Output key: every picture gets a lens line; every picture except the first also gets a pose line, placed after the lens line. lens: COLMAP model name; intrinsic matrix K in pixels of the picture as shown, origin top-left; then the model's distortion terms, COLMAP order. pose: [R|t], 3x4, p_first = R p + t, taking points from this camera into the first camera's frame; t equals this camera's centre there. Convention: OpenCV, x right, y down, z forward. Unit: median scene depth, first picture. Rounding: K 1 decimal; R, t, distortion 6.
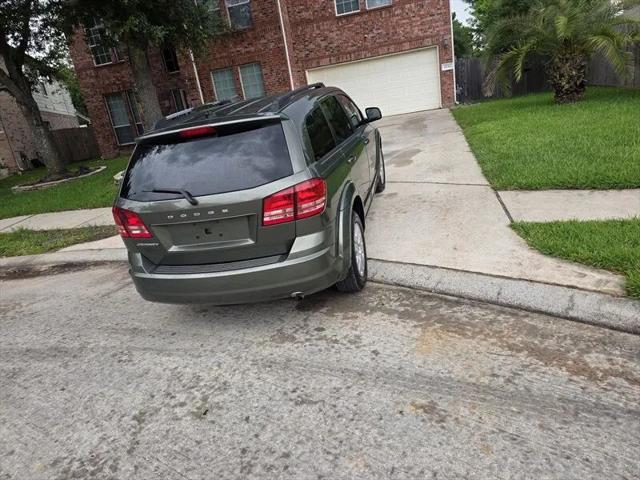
lens RADIAL K [[429.3, 0, 322.8], [0, 429.3, 238.3], [0, 0, 1]] dist [0.071609, -0.067914]
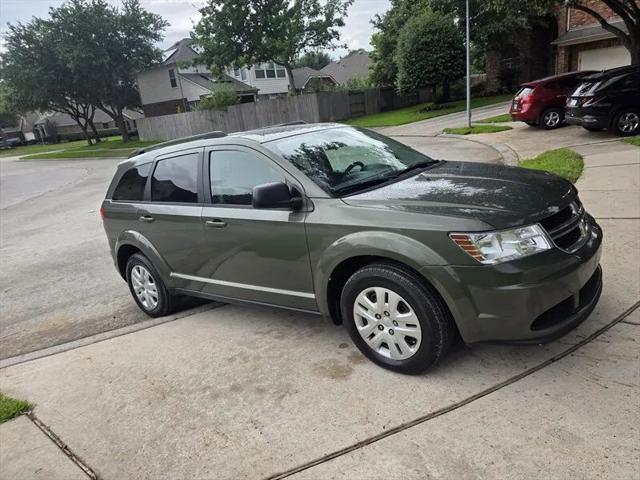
lens RADIAL K [[429.3, 0, 322.5], [0, 429.3, 235.1], [0, 0, 1]] dist [0.071609, -0.067914]
pose [[-0.413747, 0.445332, -0.794036, 0.868936], [-0.086603, 0.848983, 0.521275, -0.860716], [0.906264, 0.284442, -0.312697, 2.021412]]
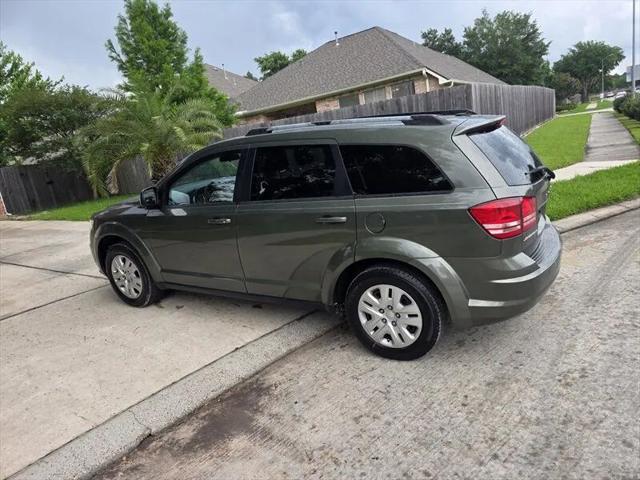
lens RADIAL K [[429.3, 0, 326.9], [0, 429.3, 237.5], [0, 0, 1]] dist [0.071609, -0.067914]
pose [[0.325432, -0.105308, 0.939683, -1.309239], [0.377451, 0.925636, -0.026985, -0.108861], [-0.866963, 0.363466, 0.340980, 1.011528]]
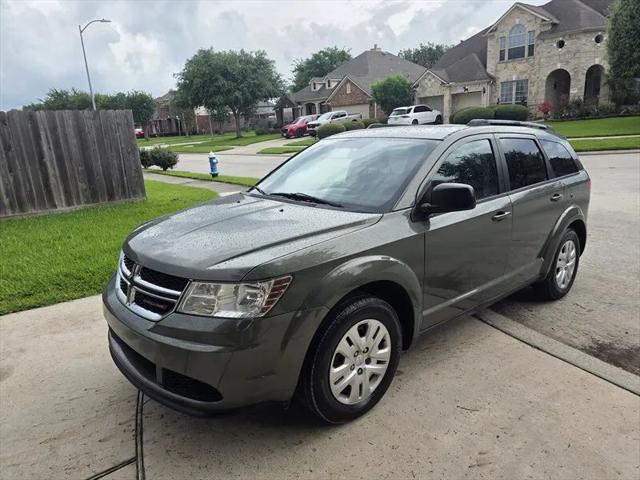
lens RADIAL K [[431.2, 0, 324.0], [0, 431.2, 235.6], [0, 0, 1]] dist [0.055047, -0.053718]
pose [[-0.788797, 0.048533, 0.612735, -0.652106], [0.348509, 0.856460, 0.380811, -0.740611], [-0.506301, 0.513927, -0.692487, 2.480517]]
